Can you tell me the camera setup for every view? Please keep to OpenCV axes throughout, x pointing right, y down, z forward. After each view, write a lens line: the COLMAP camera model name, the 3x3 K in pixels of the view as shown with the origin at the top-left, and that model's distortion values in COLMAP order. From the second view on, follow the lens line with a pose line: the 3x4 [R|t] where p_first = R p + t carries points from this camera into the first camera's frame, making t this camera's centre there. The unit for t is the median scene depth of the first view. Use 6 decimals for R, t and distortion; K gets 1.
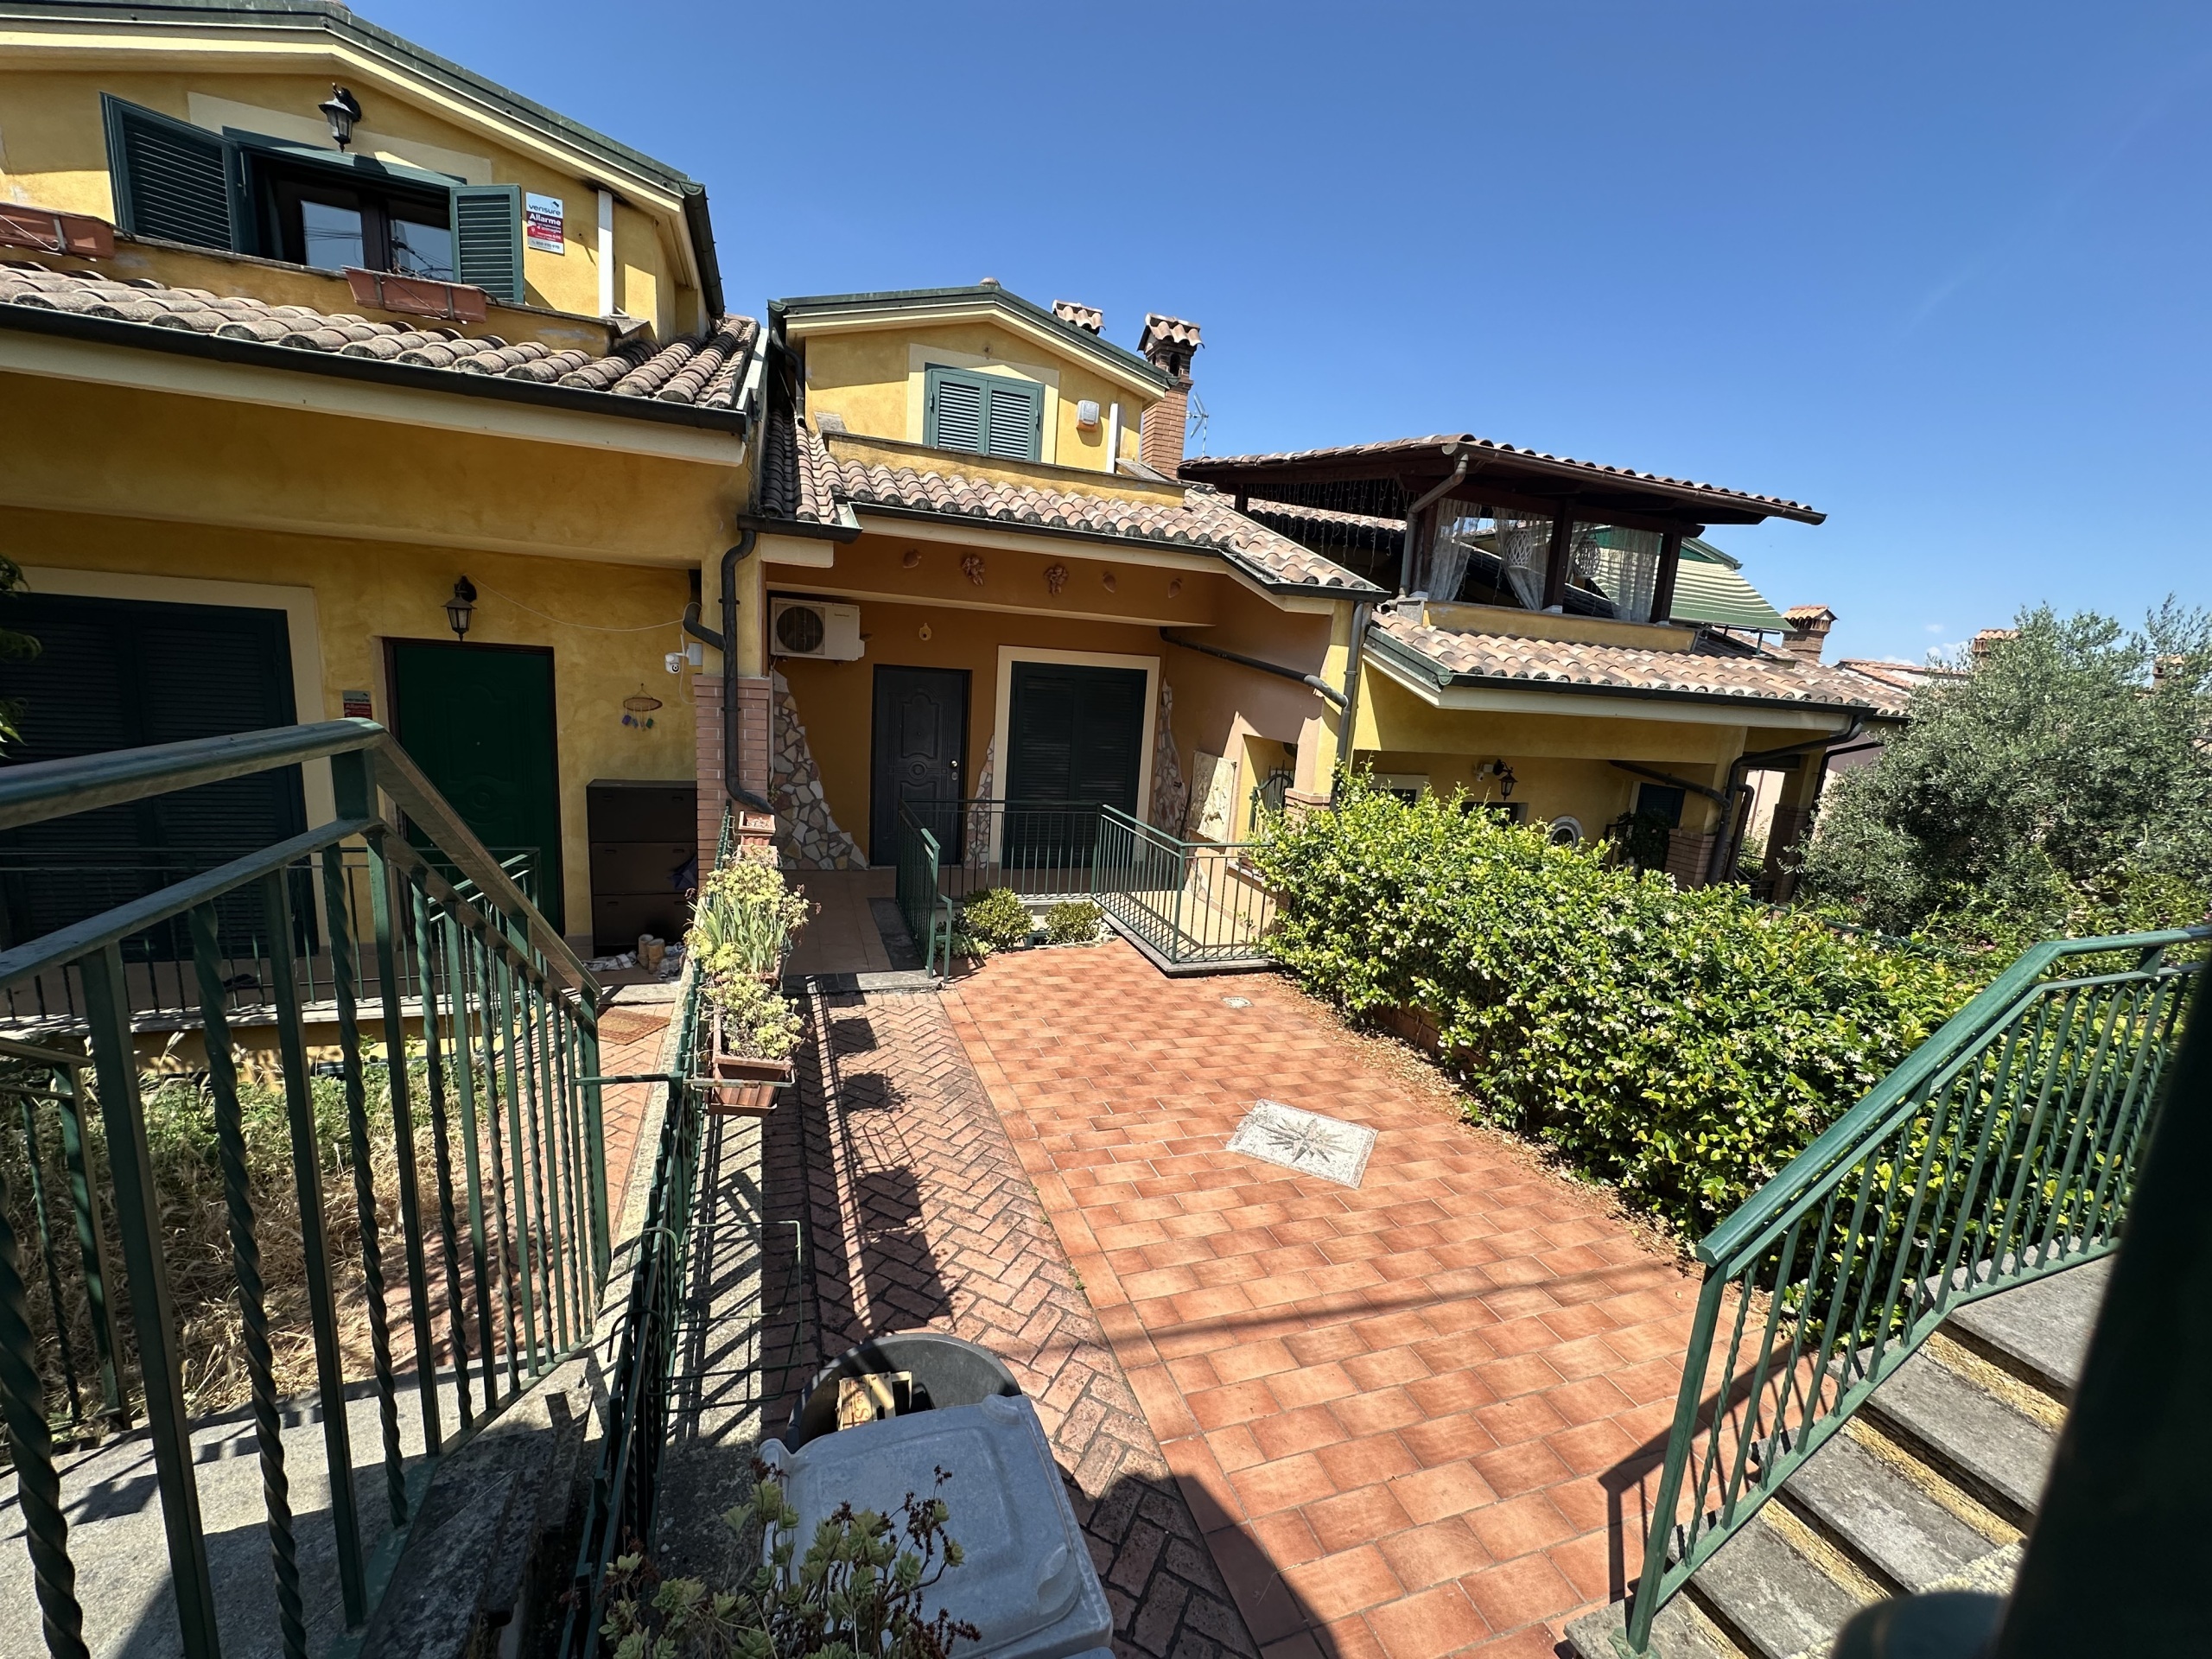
lens RADIAL K [[886.6, 0, 1105.2], [0, 886.6, 826.9], [0, 0, 1]] dist [-0.003971, 0.001350]
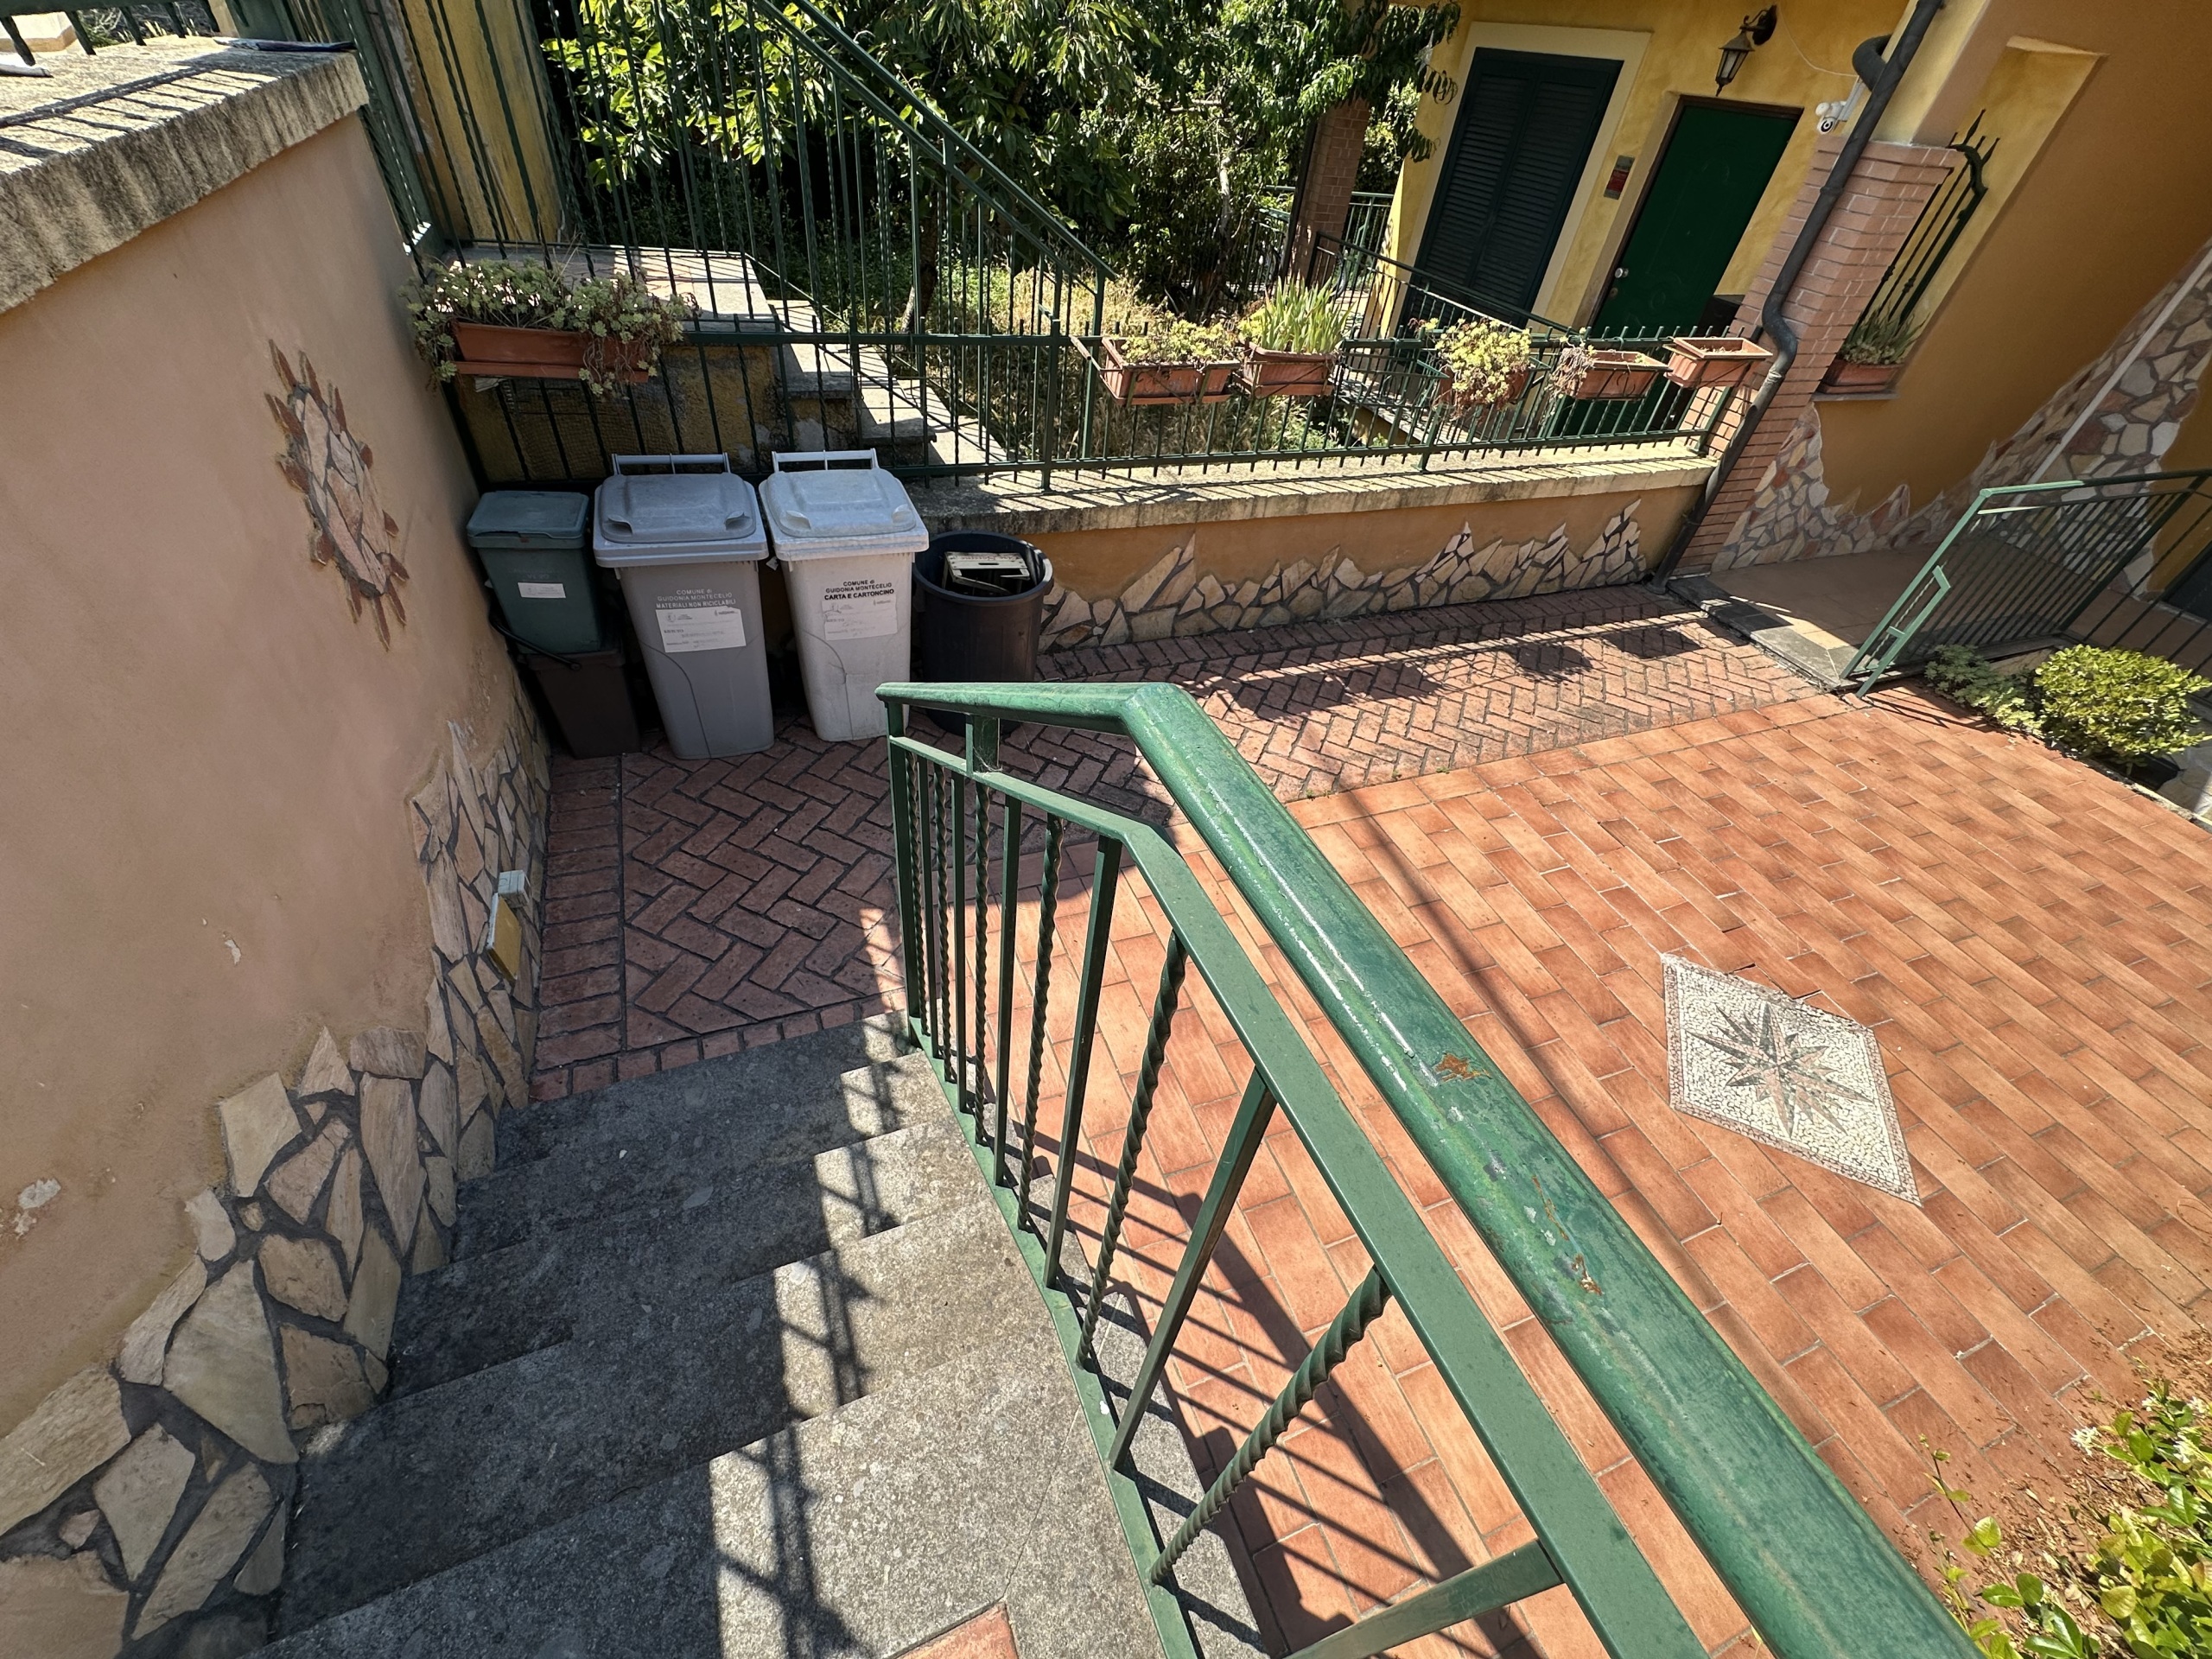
lens RADIAL K [[886.6, 0, 1104.2], [0, 886.6, 829.8], [0, 0, 1]] dist [-0.003971, 0.001350]
pose [[0.037077, 0.621571, -0.782480, 0.458526], [-0.273543, 0.759425, 0.590295, 0.005402], [0.961145, 0.192155, 0.198183, 0.335049]]
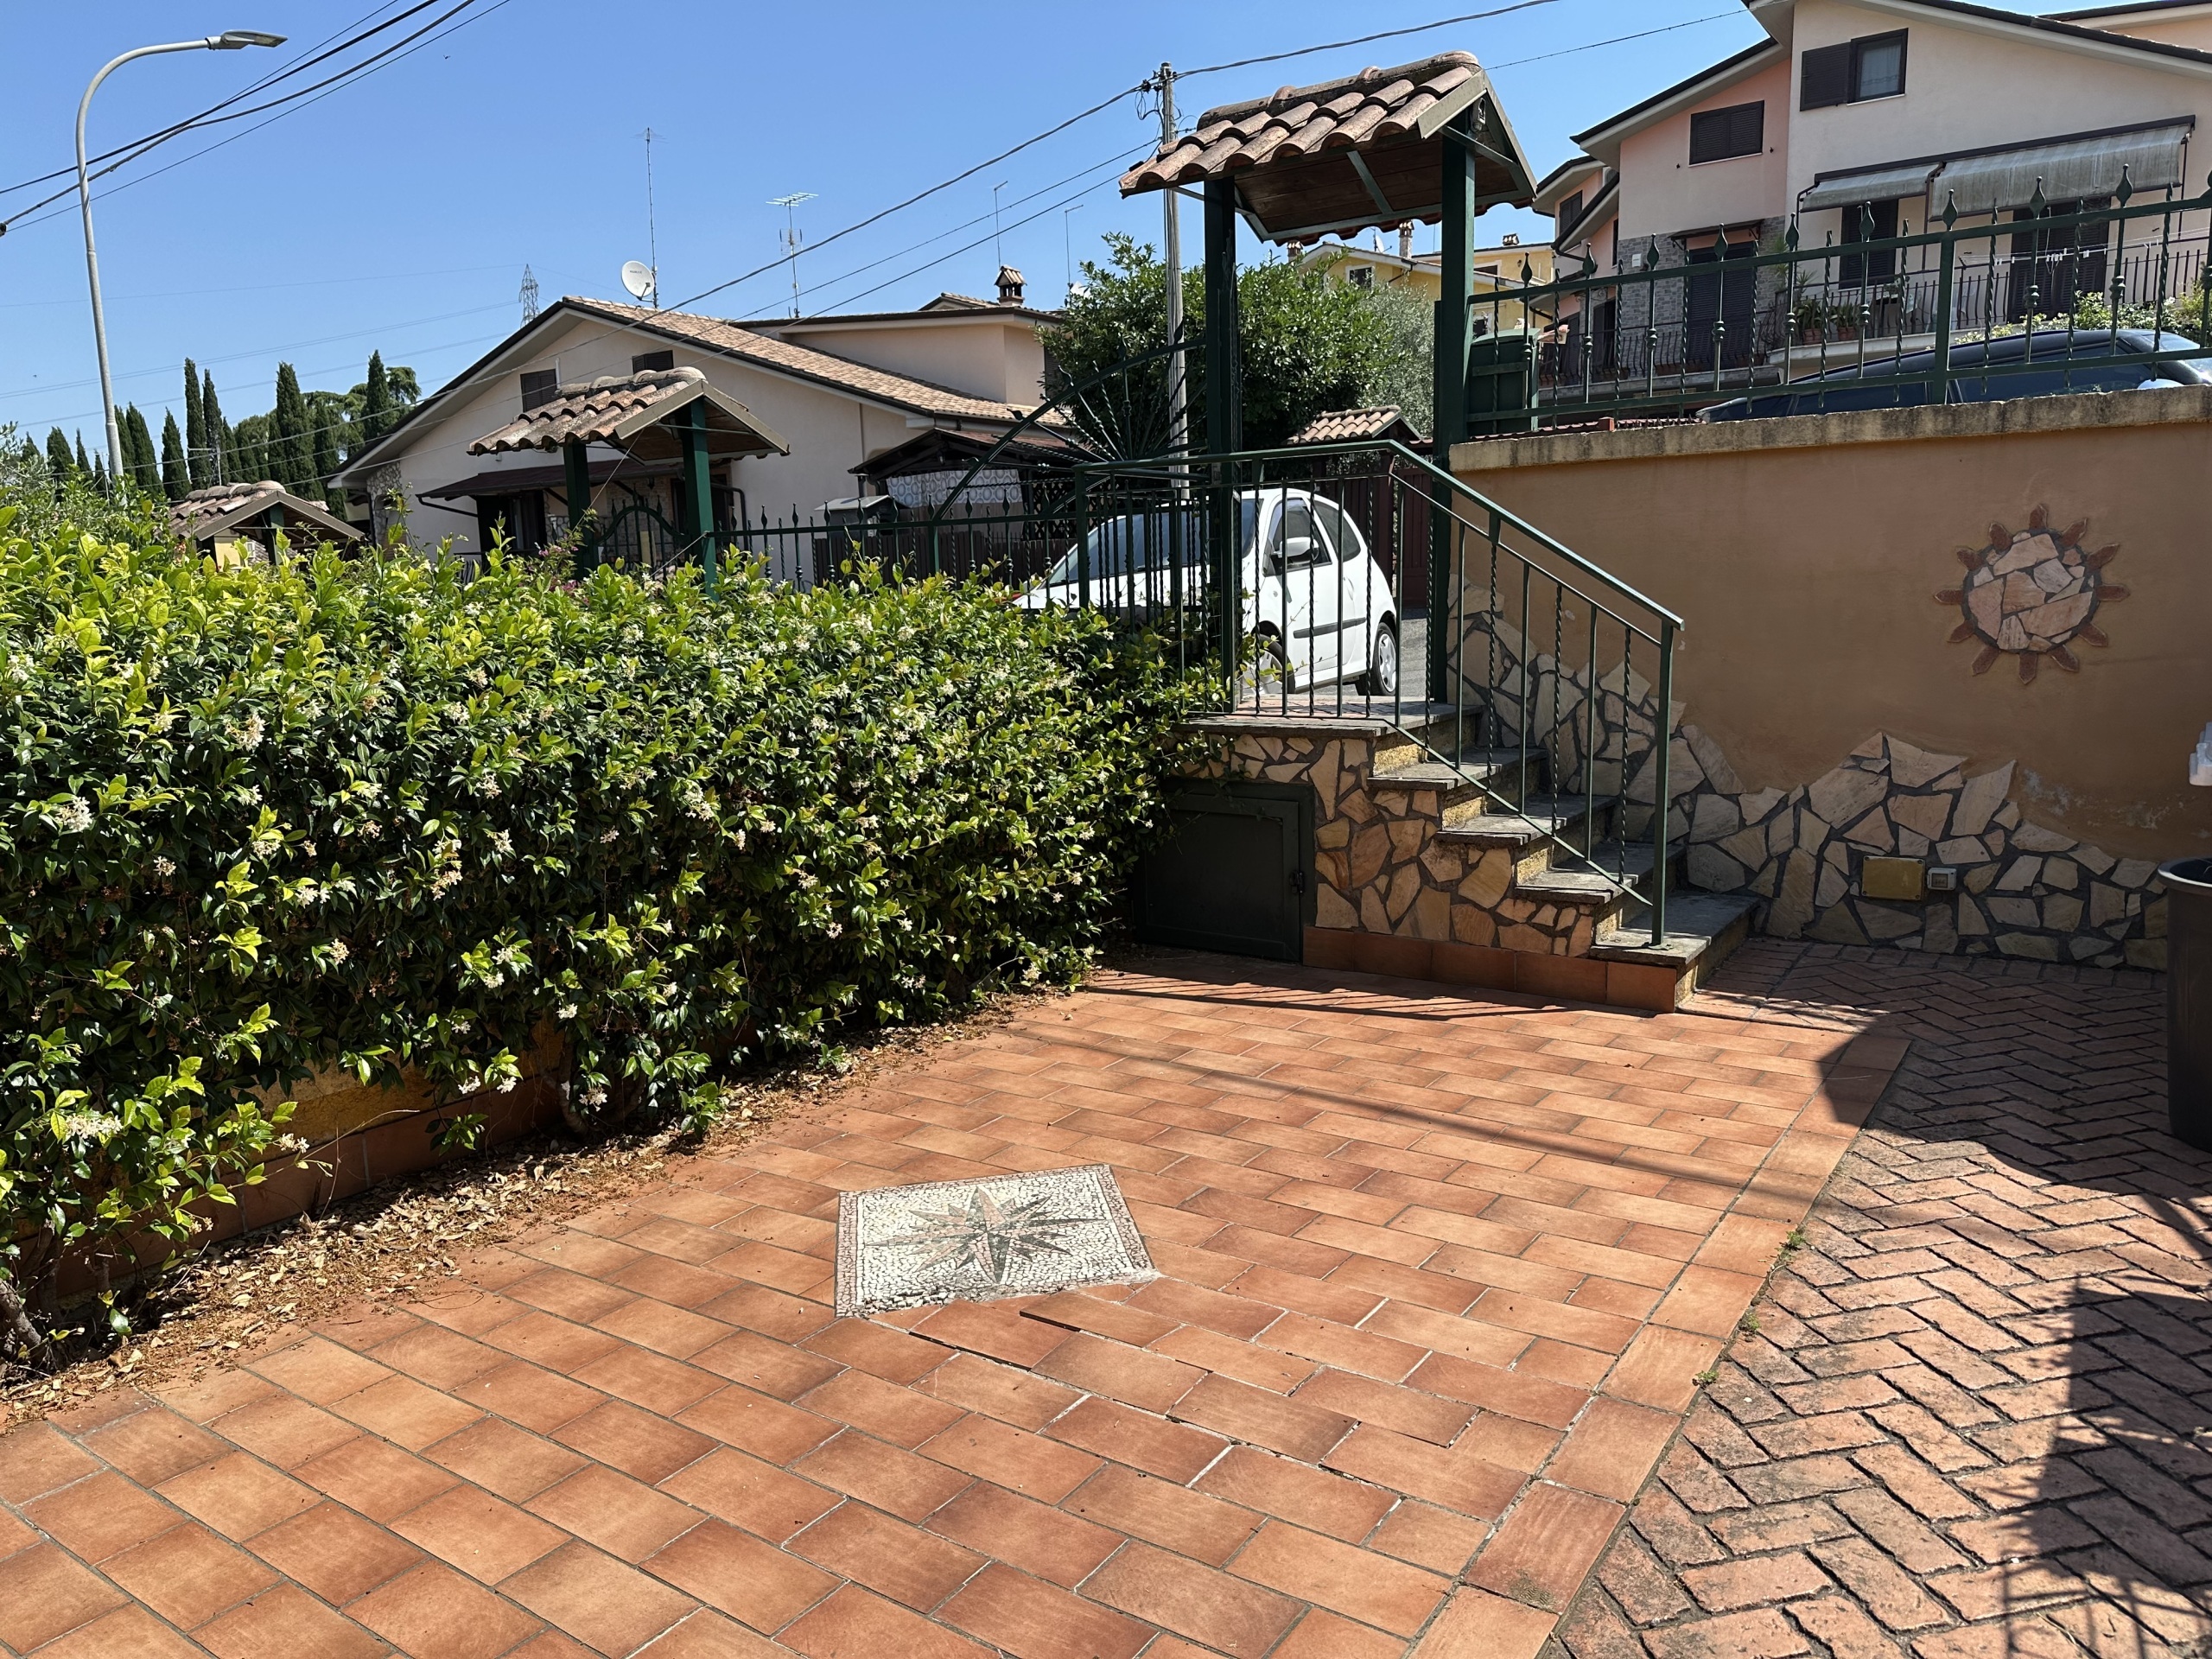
lens RADIAL K [[1560.0, 0, 1103.4], [0, 1560.0, 841.3], [0, 0, 1]] dist [0.036089, -0.040844]
pose [[-0.571046, -0.189067, 0.798849, -0.297534], [0.132901, 0.938988, 0.317236, -0.044460], [-0.810089, 0.287325, -0.511078, 1.027009]]
